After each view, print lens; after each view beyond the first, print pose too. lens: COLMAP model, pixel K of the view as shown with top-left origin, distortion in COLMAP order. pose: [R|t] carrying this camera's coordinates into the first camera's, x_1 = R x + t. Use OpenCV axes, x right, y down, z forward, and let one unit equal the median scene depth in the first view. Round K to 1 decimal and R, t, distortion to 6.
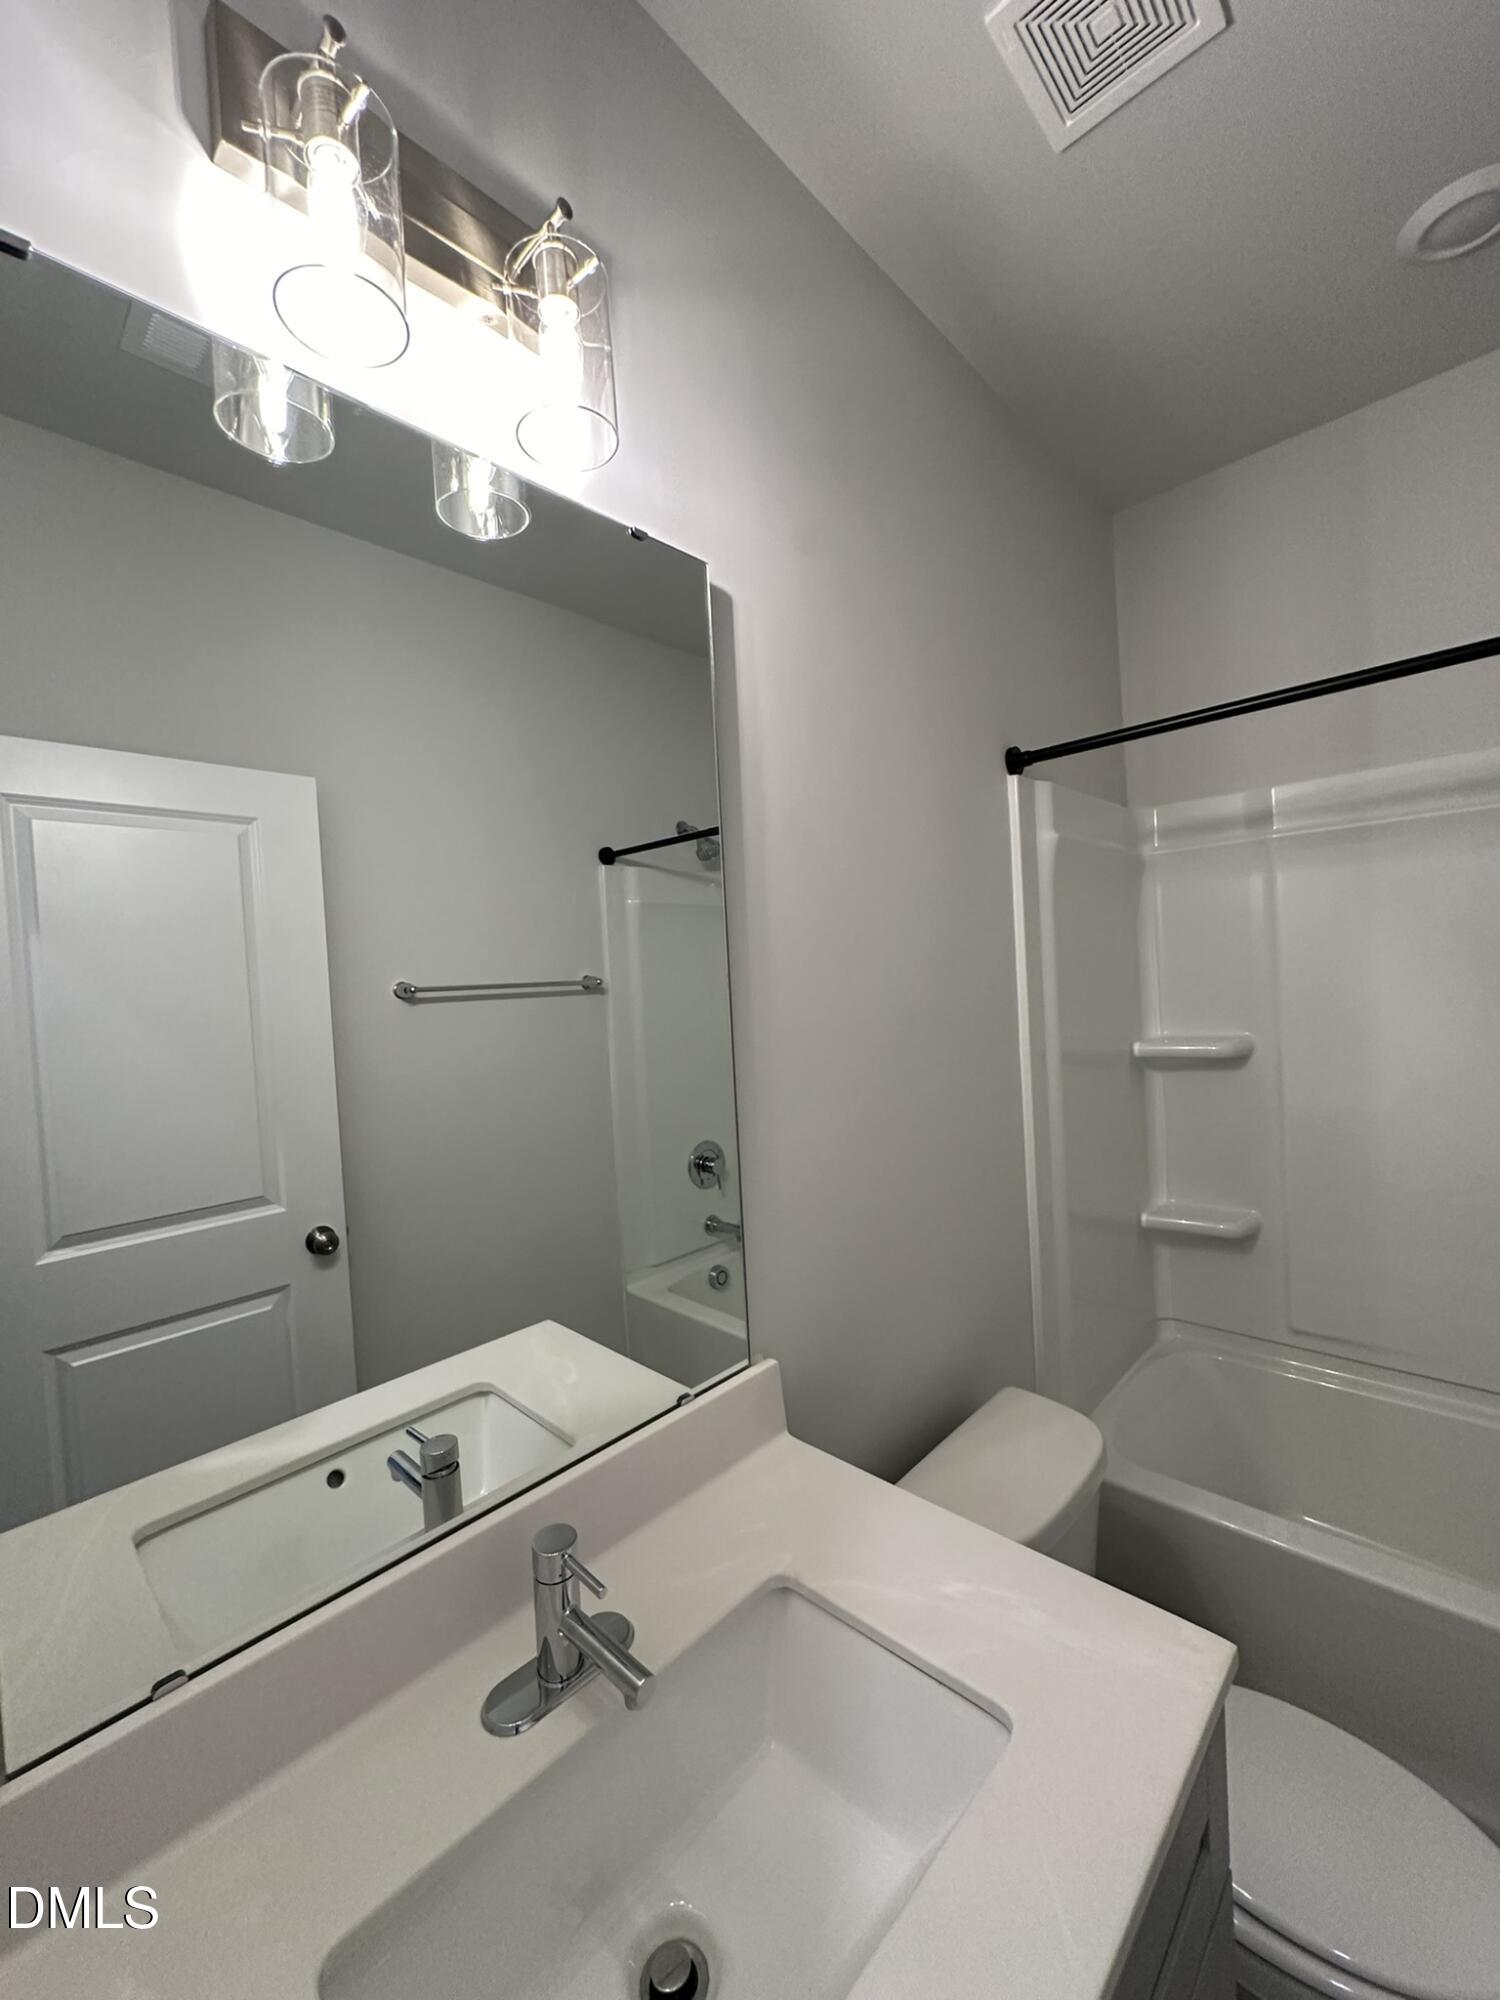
lens RADIAL K [[796.6, 0, 753.0], [0, 796.6, 999.8], [0, 0, 1]] dist [-0.003954, 0.001706]
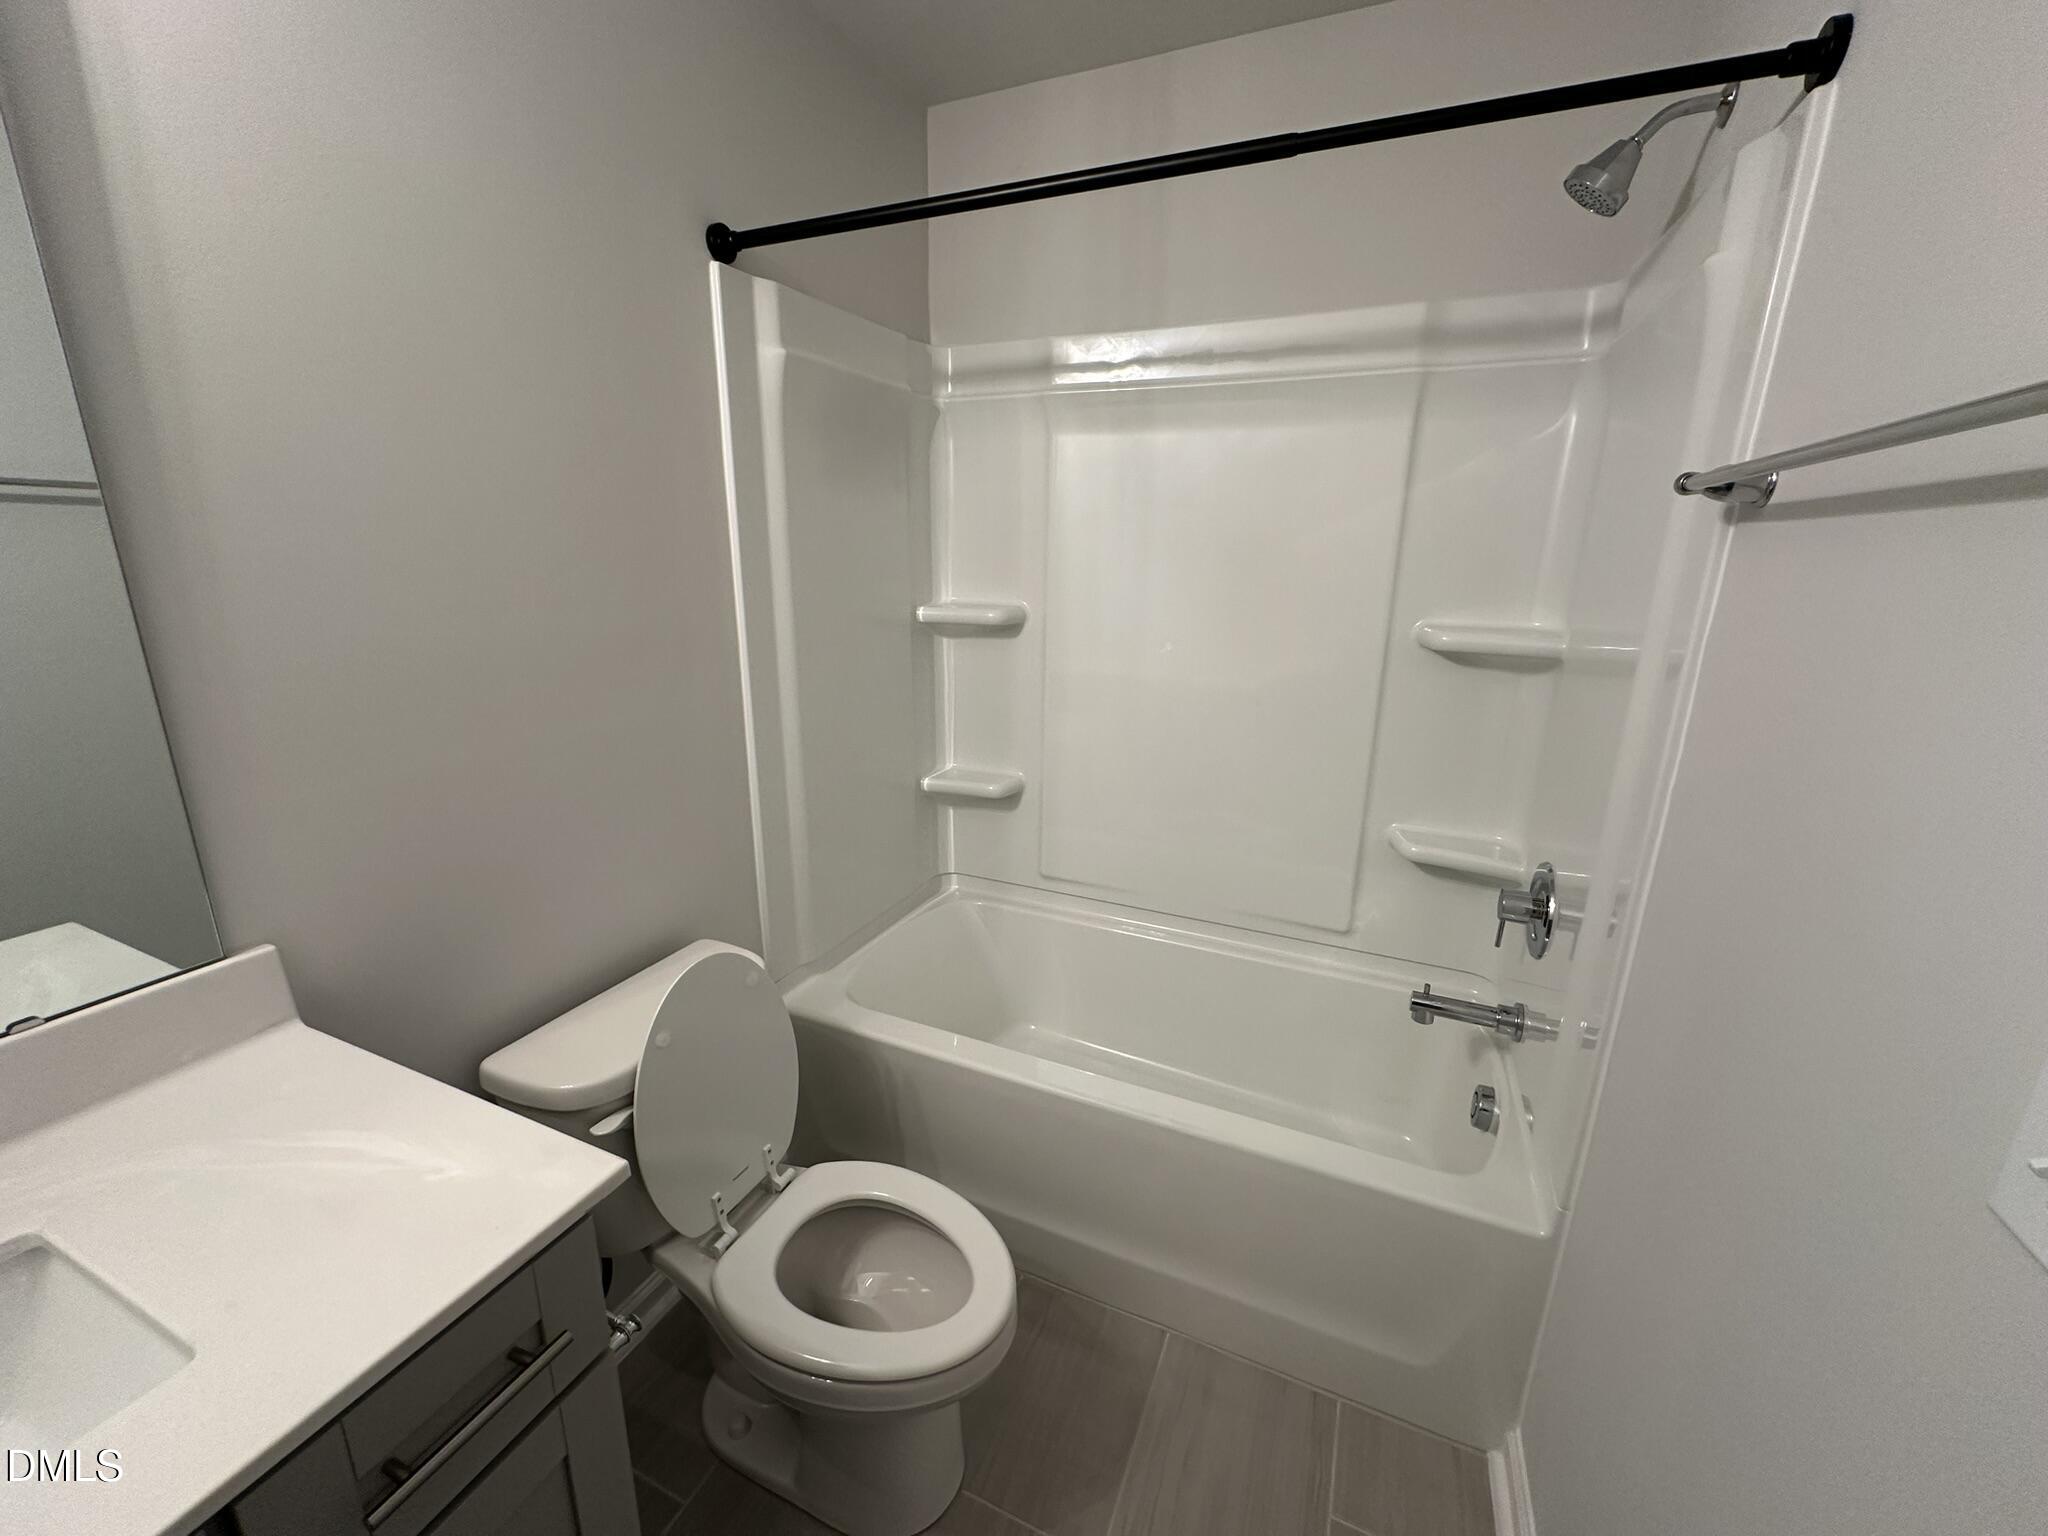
lens RADIAL K [[815.7, 0, 1009.7], [0, 815.7, 778.3], [0, 0, 1]] dist [-0.003954, 0.001706]
pose [[0.946100, -0.022100, 0.323119, 0.327120], [-0.057053, 0.970695, 0.233446, 0.023381], [-0.318809, -0.239298, 0.917113, 0.001995]]
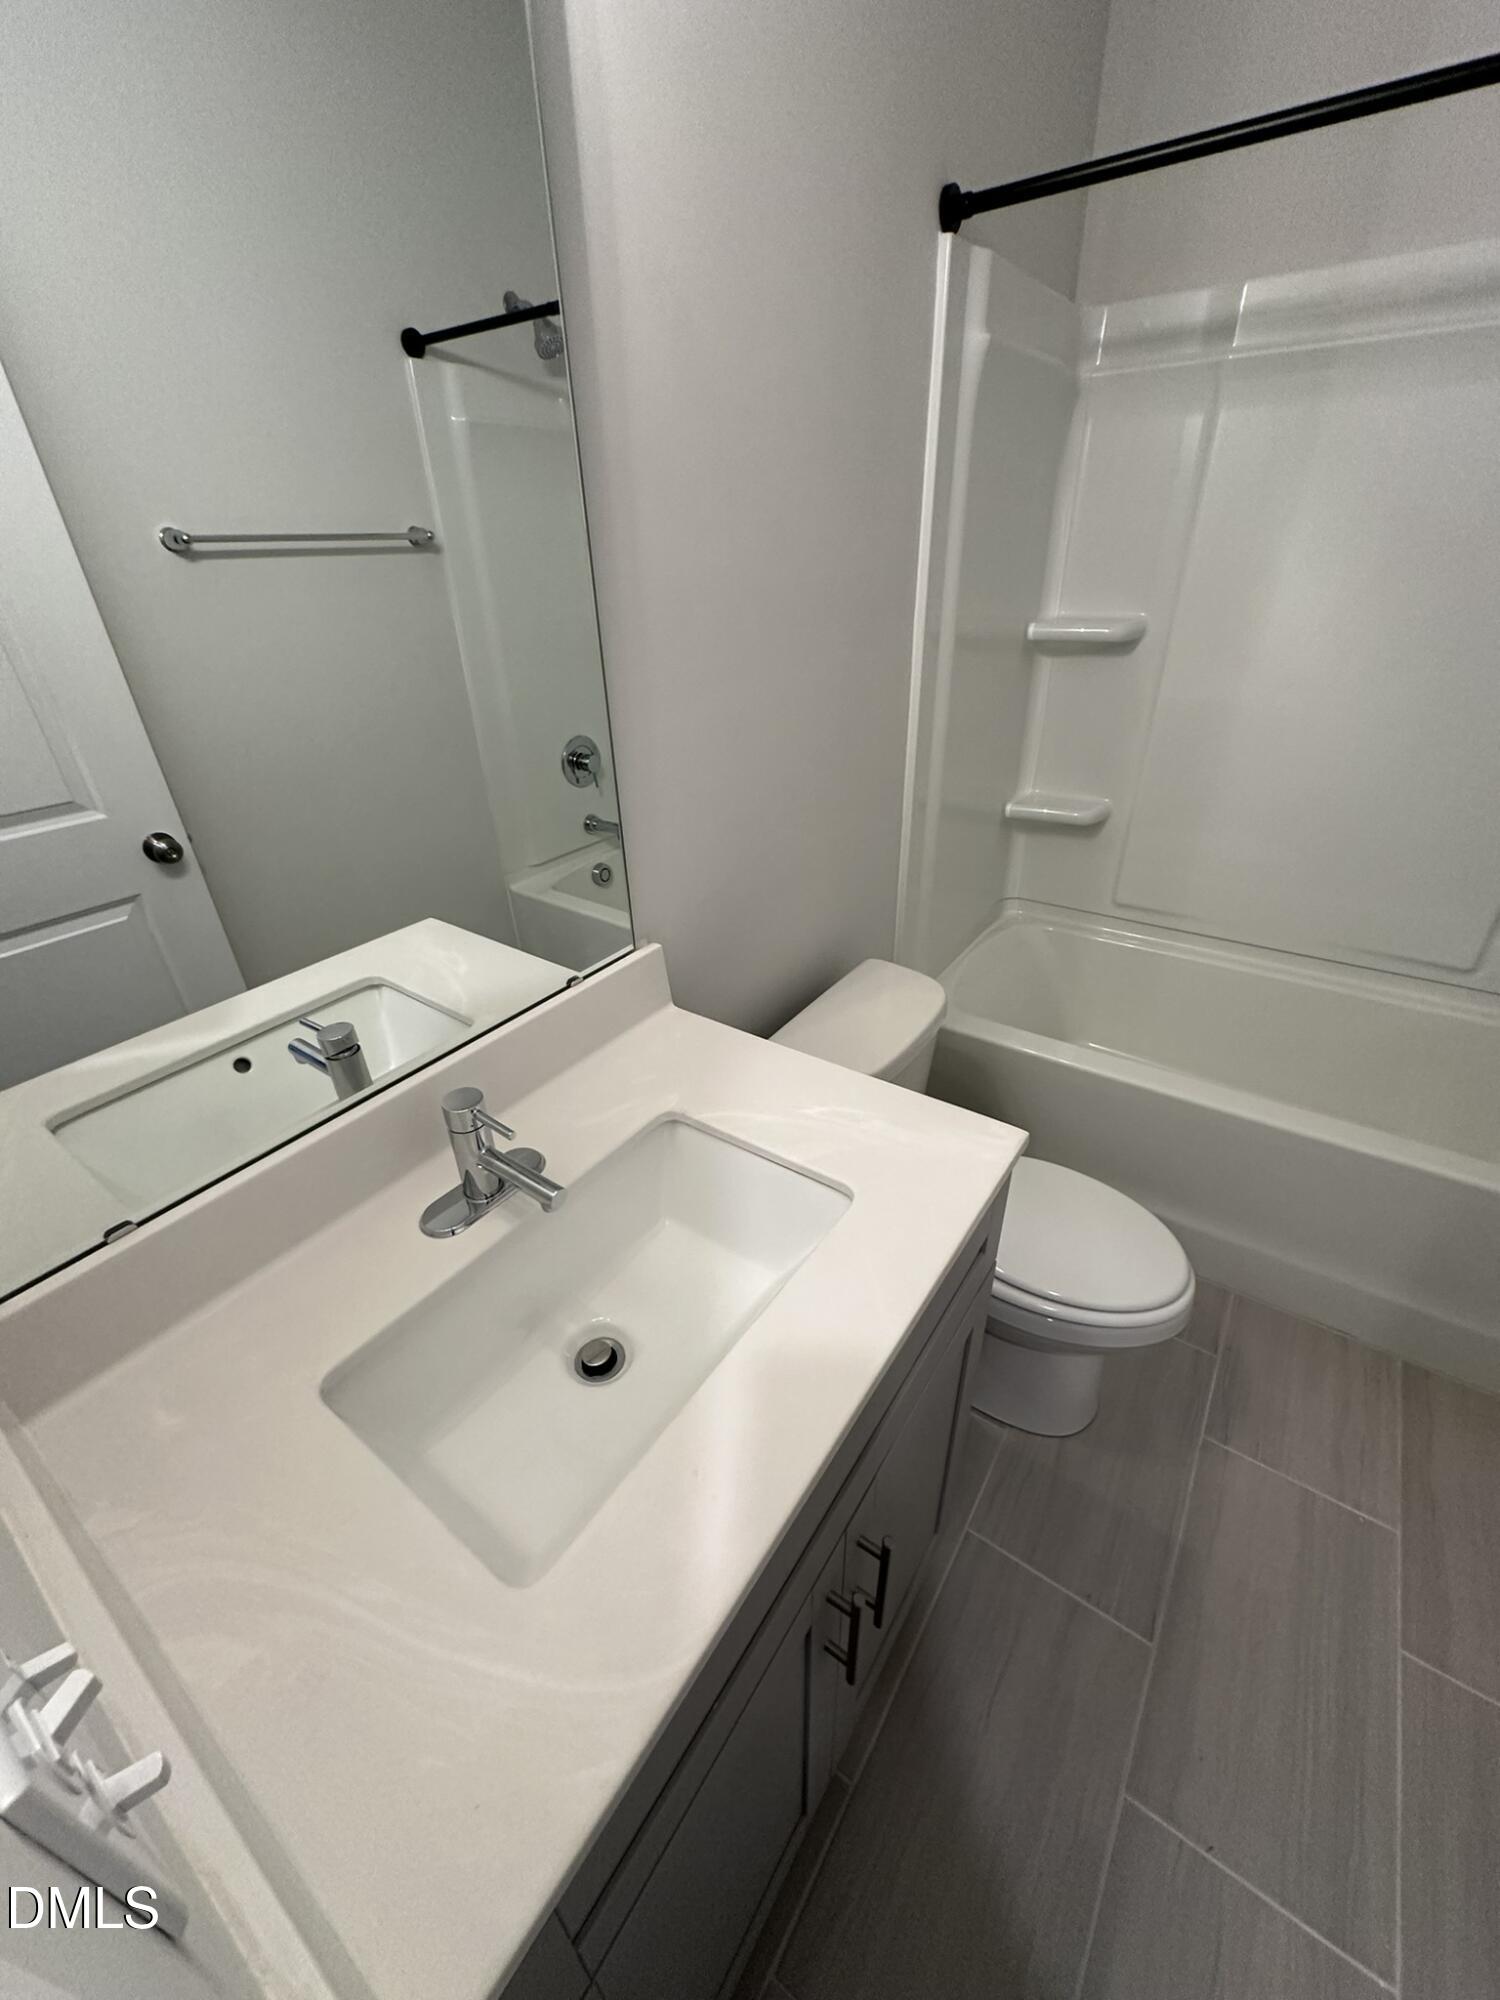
lens RADIAL K [[796.6, 0, 753.9], [0, 796.6, 995.8], [0, 0, 1]] dist [-0.003954, 0.001706]
pose [[0.989215, -0.050173, 0.137612, 0.002454], [-0.020136, 0.884000, 0.467053, 0.012614], [-0.145082, -0.464787, 0.873455, 0.020329]]
